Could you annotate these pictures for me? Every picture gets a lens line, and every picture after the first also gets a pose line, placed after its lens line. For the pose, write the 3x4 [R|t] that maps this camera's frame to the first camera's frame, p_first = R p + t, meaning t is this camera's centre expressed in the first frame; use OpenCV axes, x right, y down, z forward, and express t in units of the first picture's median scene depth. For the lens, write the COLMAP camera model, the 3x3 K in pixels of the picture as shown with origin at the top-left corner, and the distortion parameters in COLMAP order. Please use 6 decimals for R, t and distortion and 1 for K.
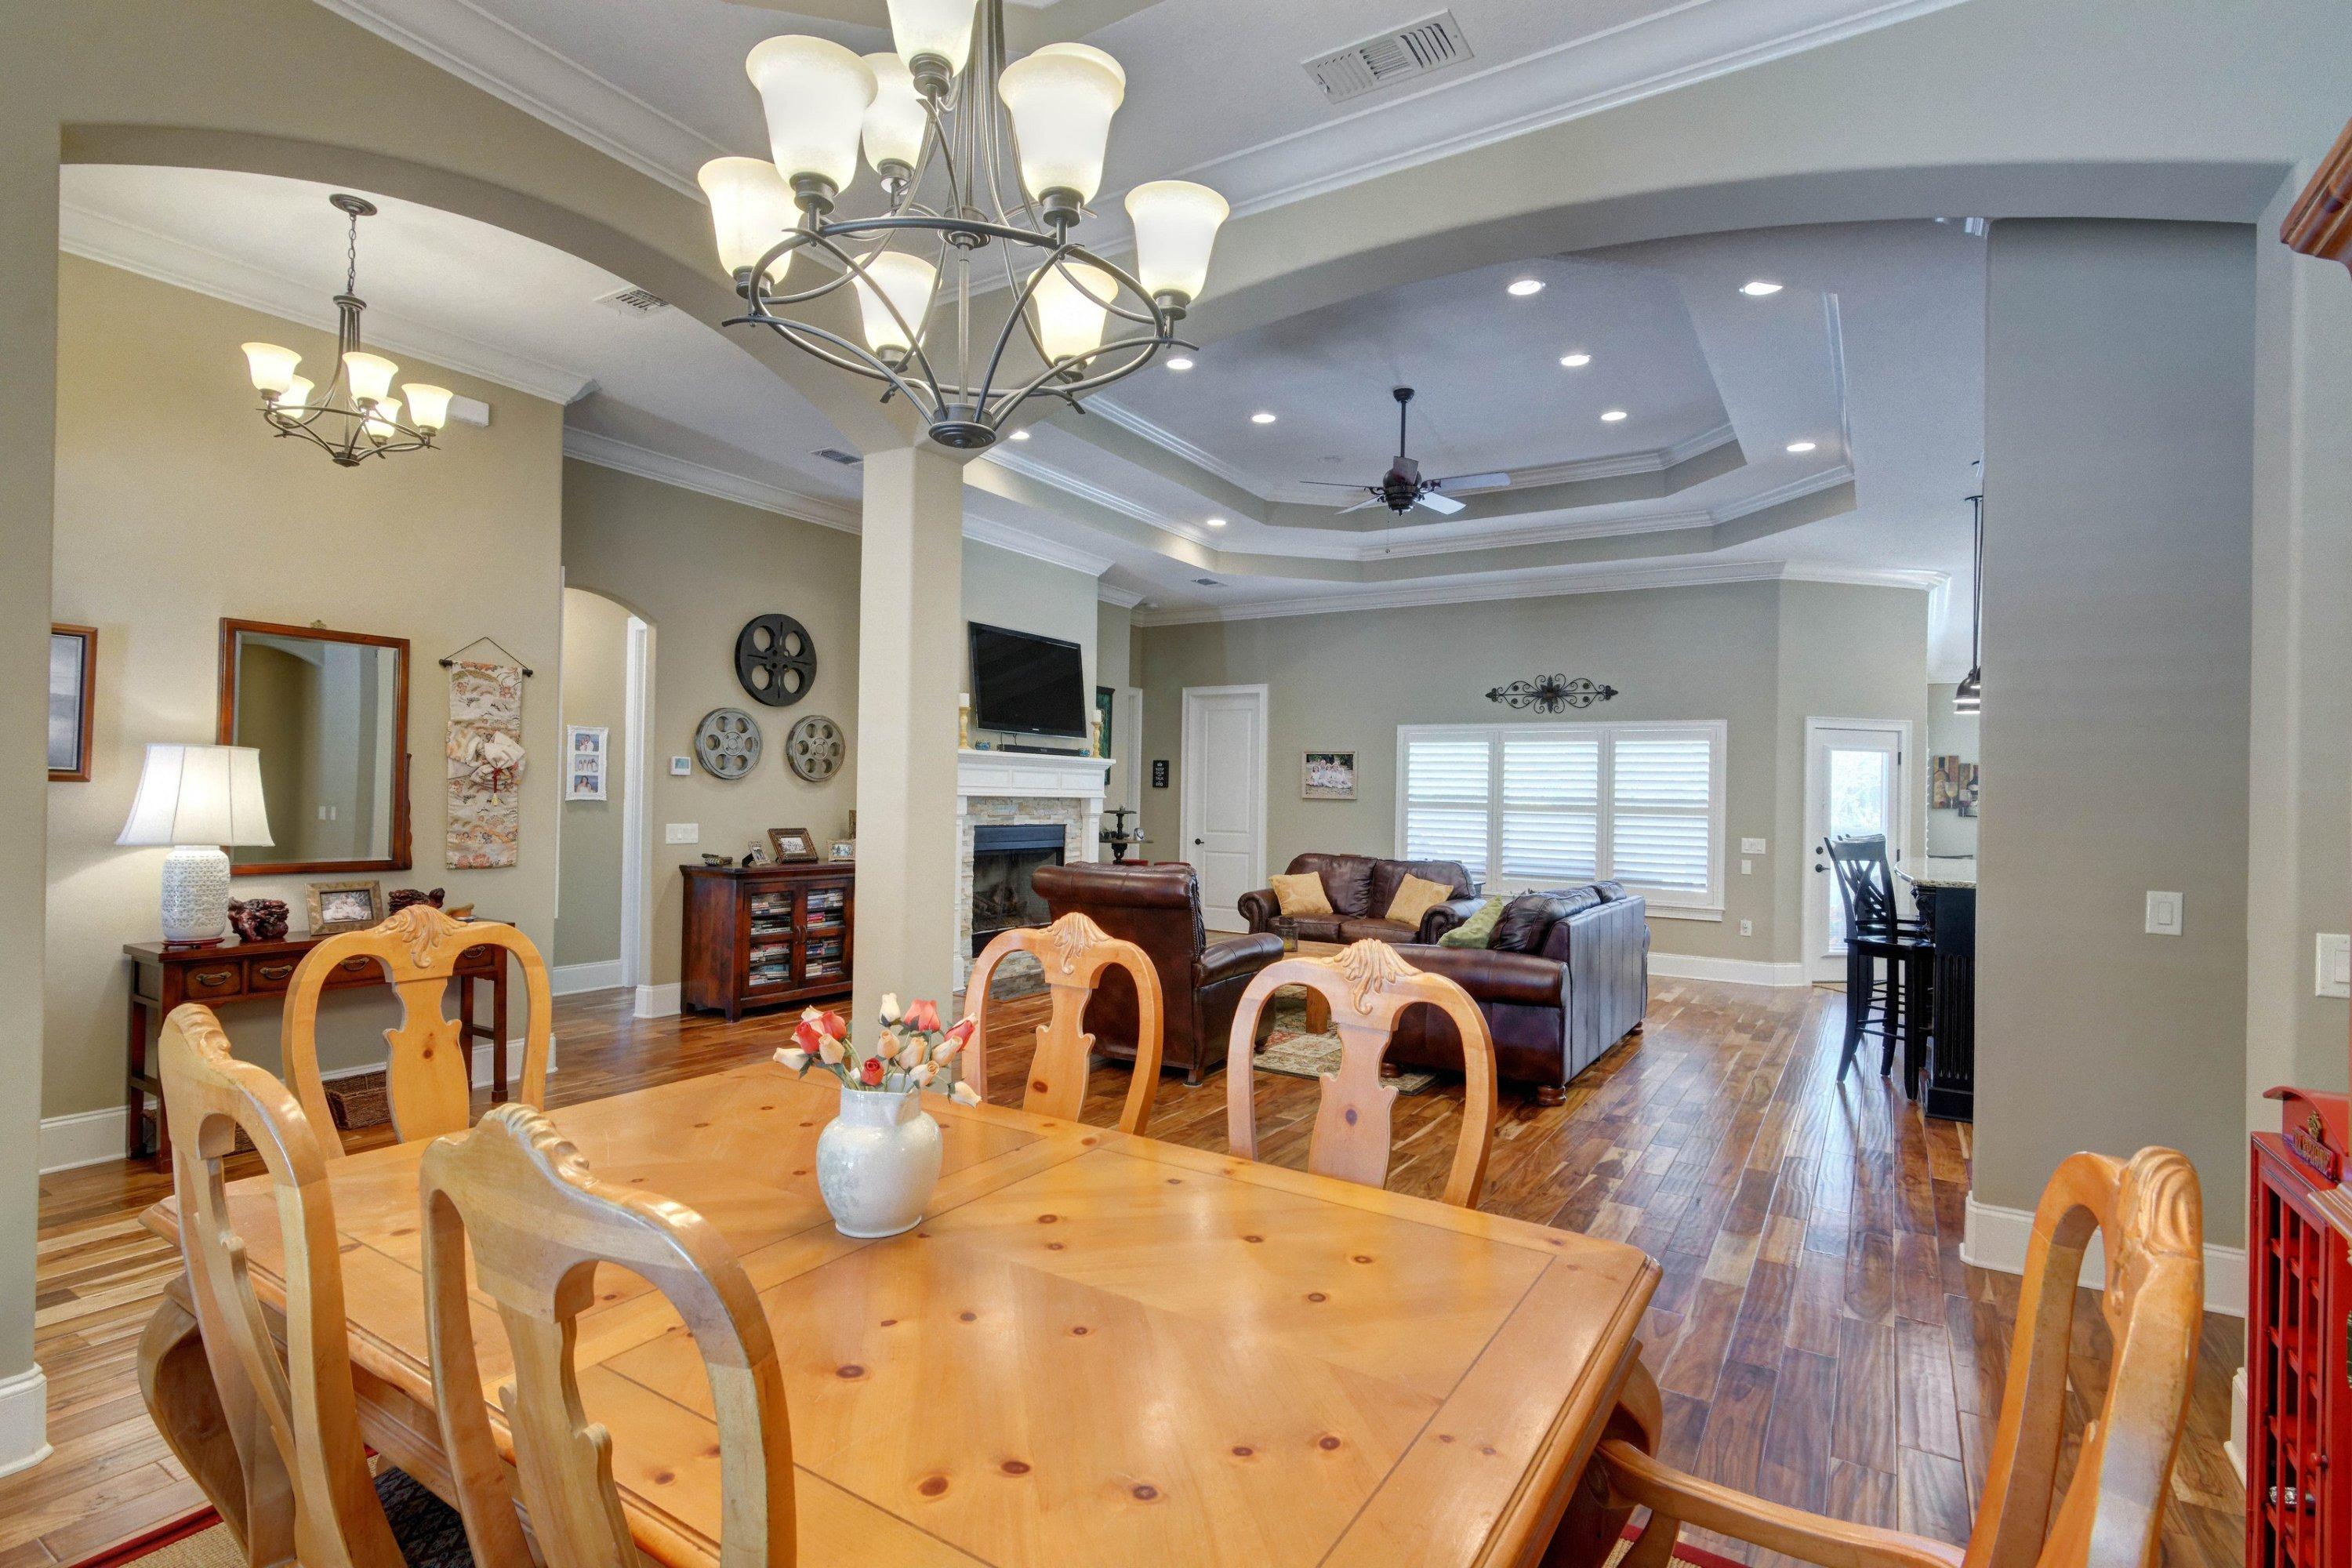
lens RADIAL K [[1117.1, 0, 1168.2], [0, 1117.1, 819.9], [0, 0, 1]] dist [0.000038, -0.000386]
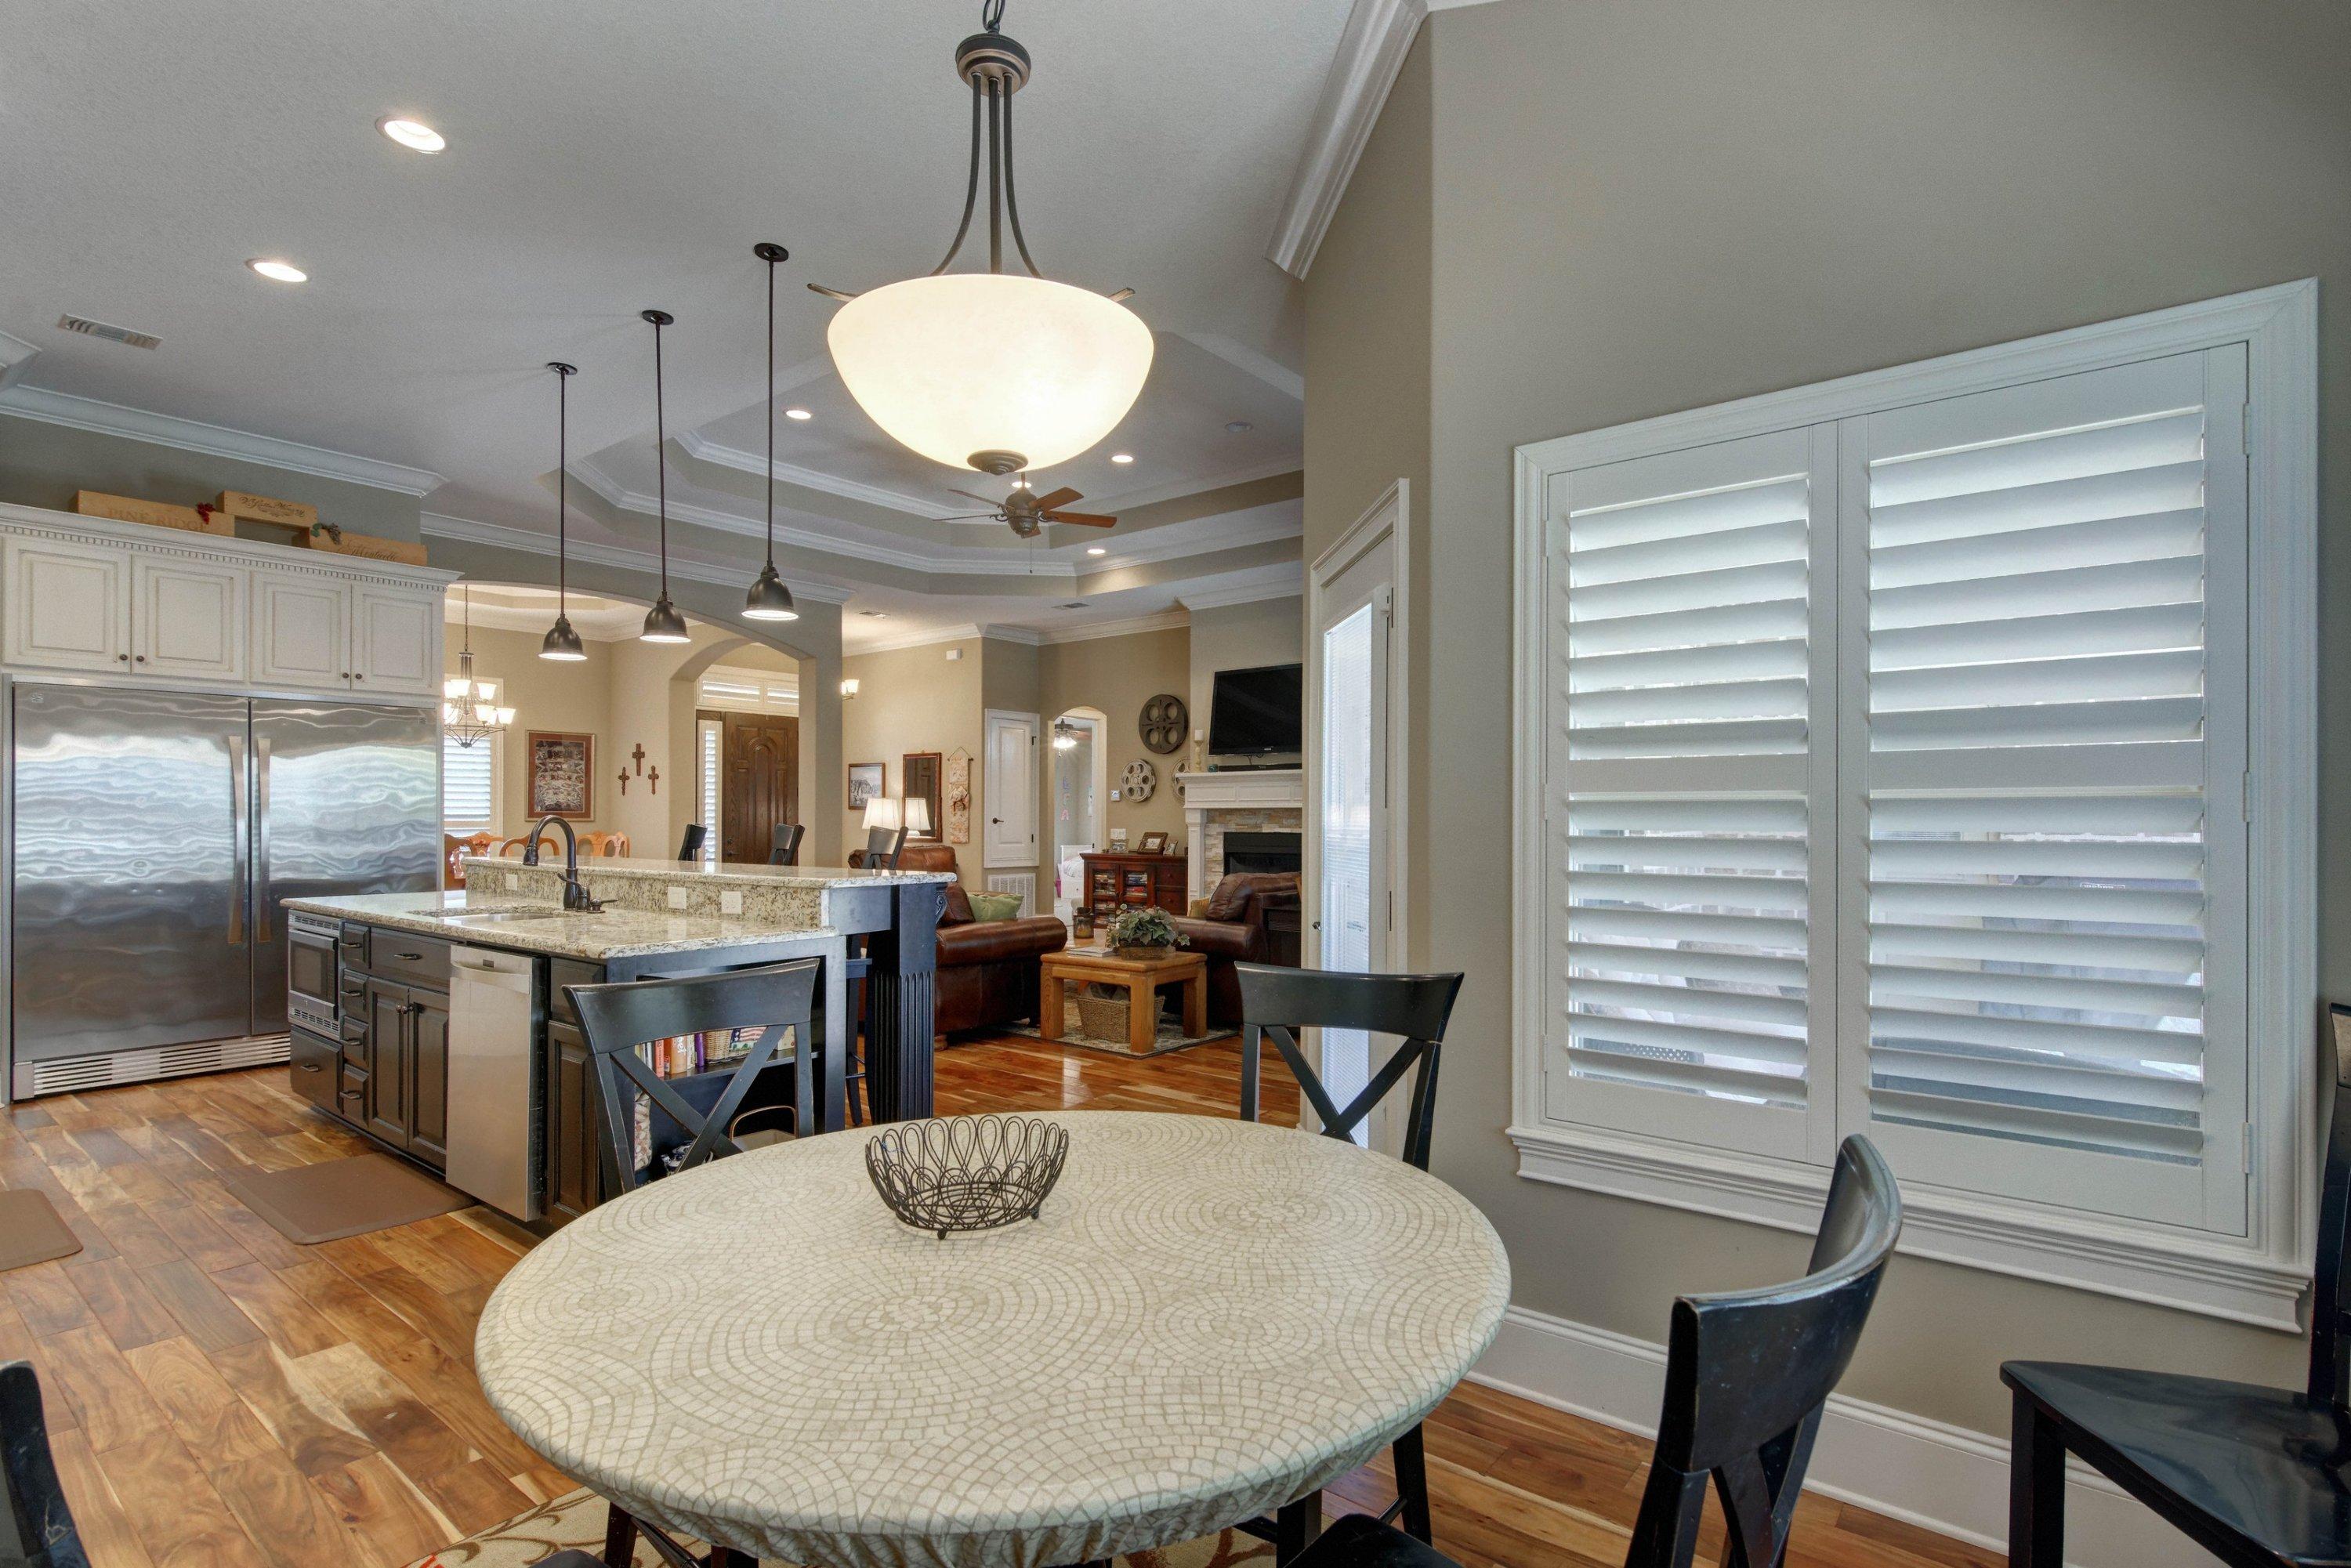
lens RADIAL K [[1145.7, 0, 1166.0], [0, 1145.7, 790.6], [0, 0, 1]] dist [0.004656, -0.001101]
pose [[-0.116755, -0.047345, -0.992032, 1.061014], [-0.026916, 0.998647, -0.044493, 0.016538], [0.992796, 0.021507, -0.117872, 1.042251]]
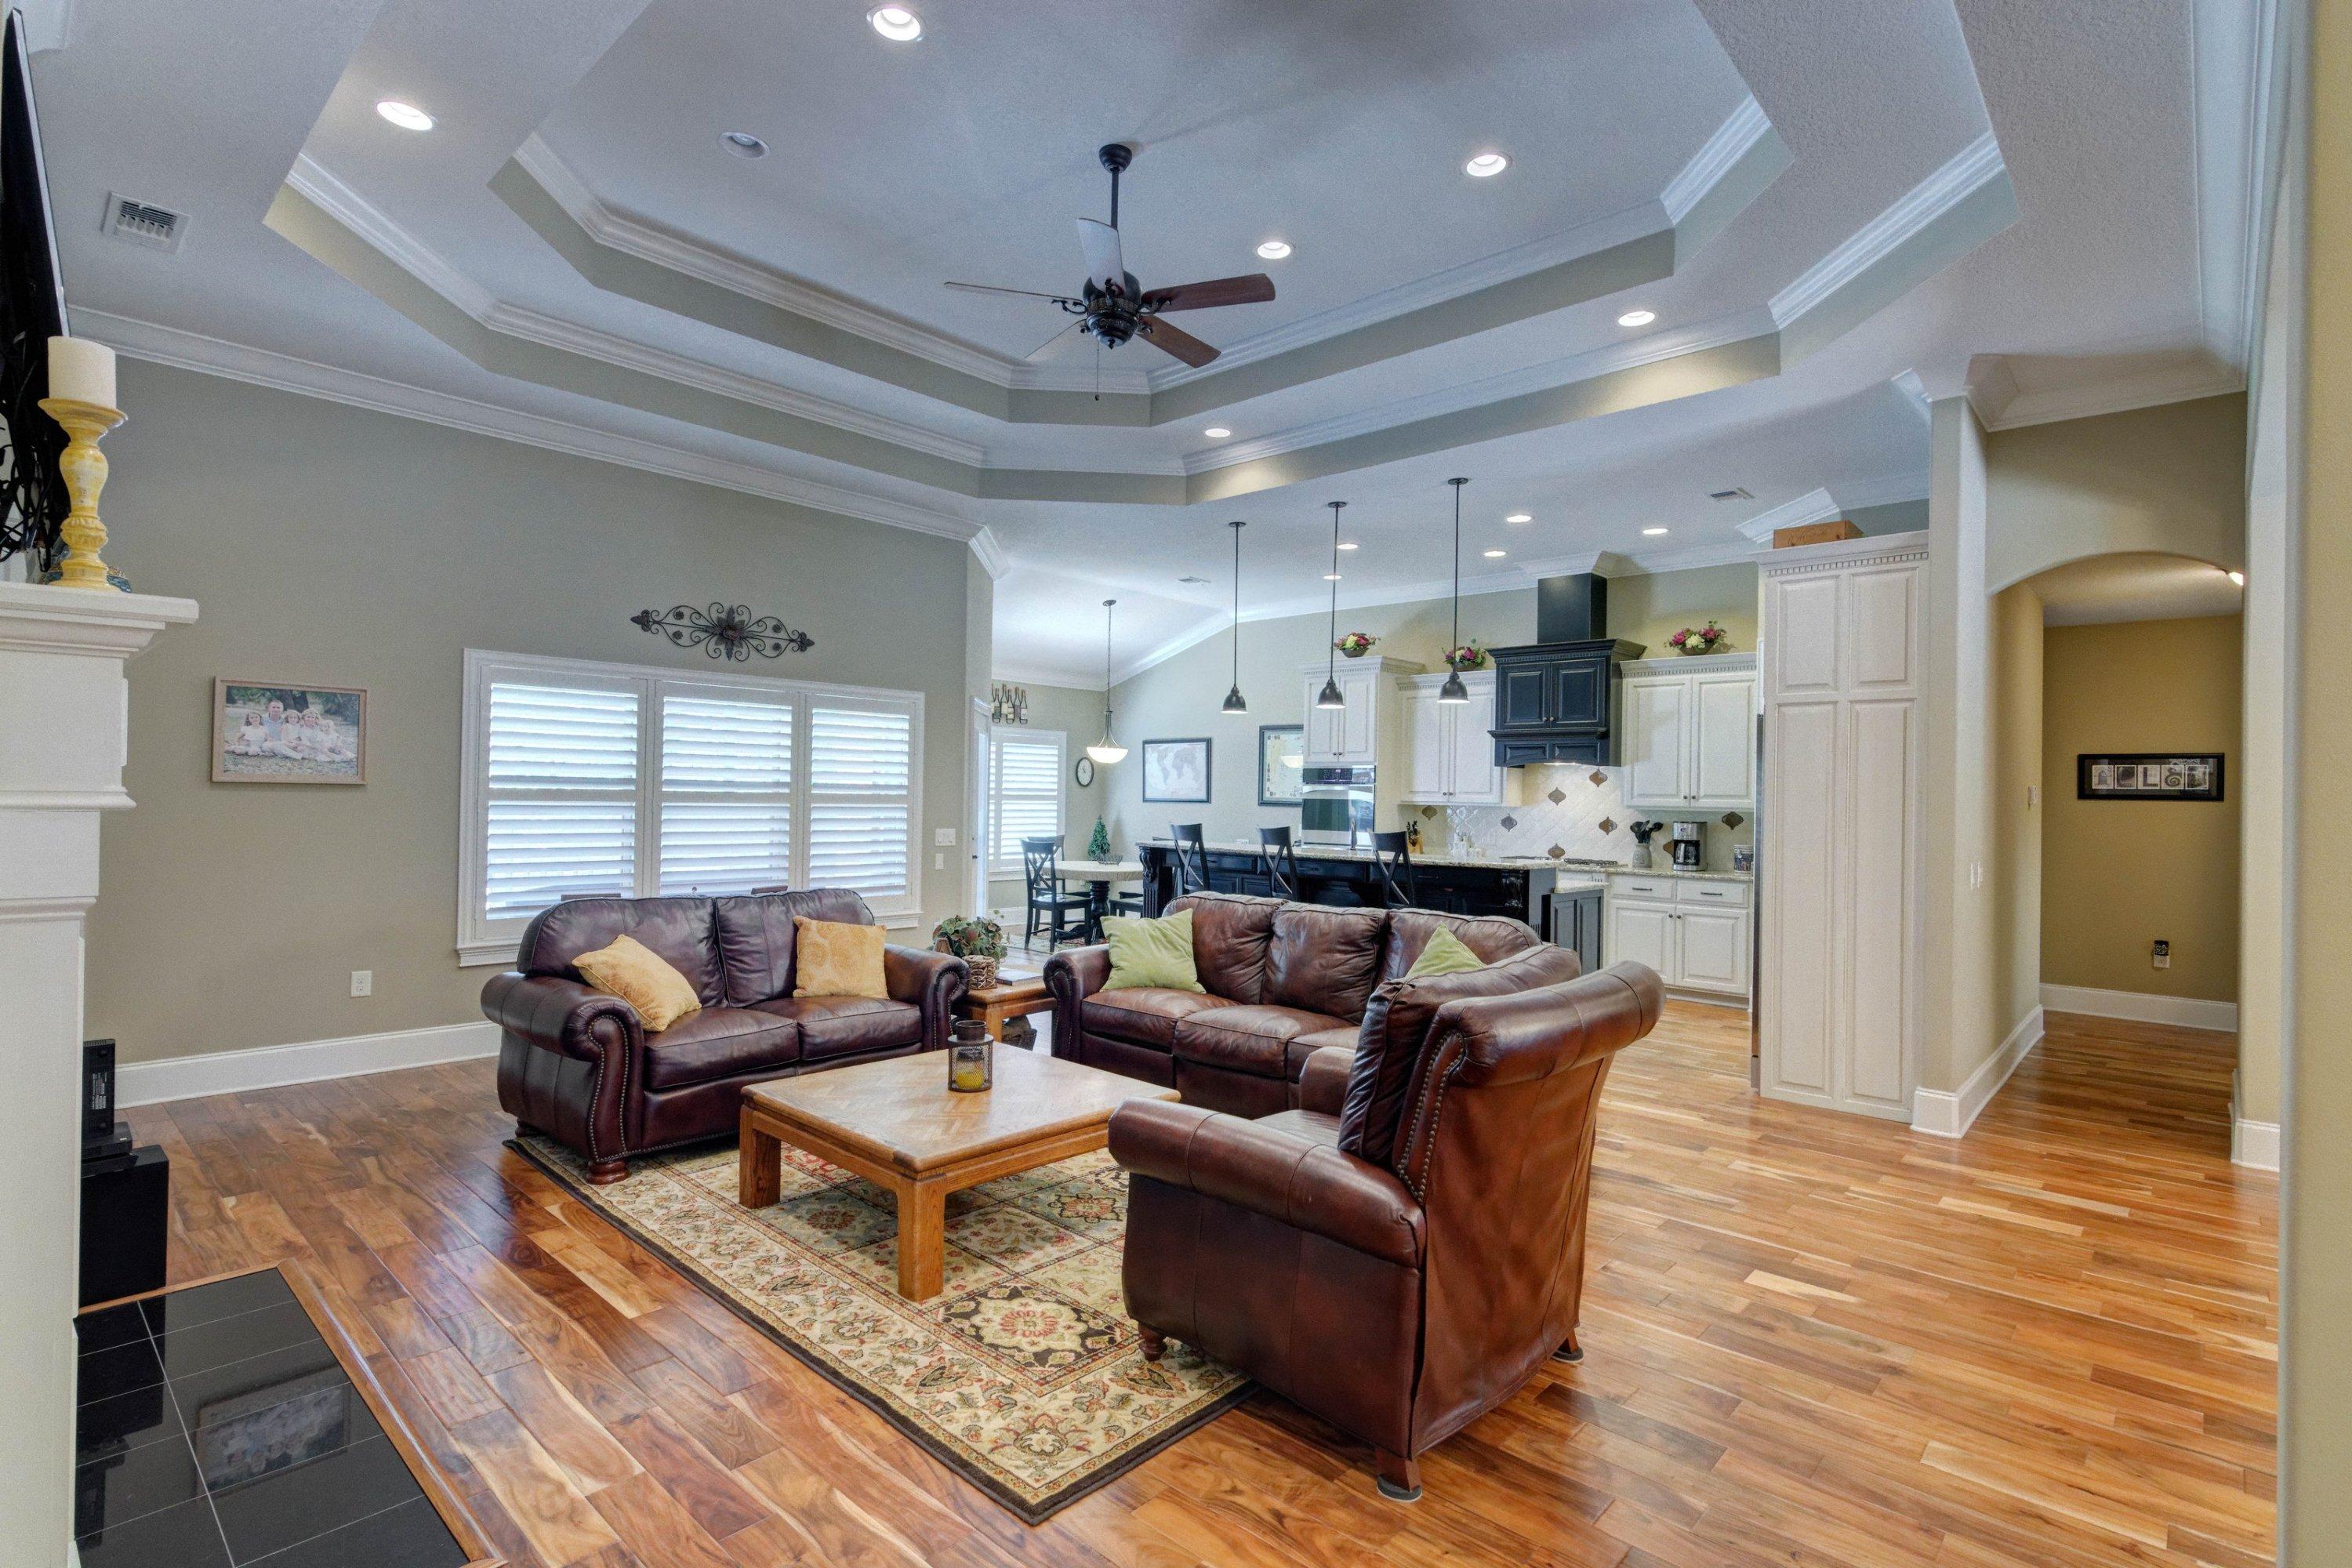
lens RADIAL K [[1118.7, 0, 1182.3], [0, 1118.7, 793.9], [0, 0, 1]] dist [0.012332, -0.000164]
pose [[0.175117, -0.015788, 0.984421, -0.336632], [0.007430, 0.999864, 0.014714, -0.023867], [-0.984520, 0.004737, 0.175210, 0.692951]]
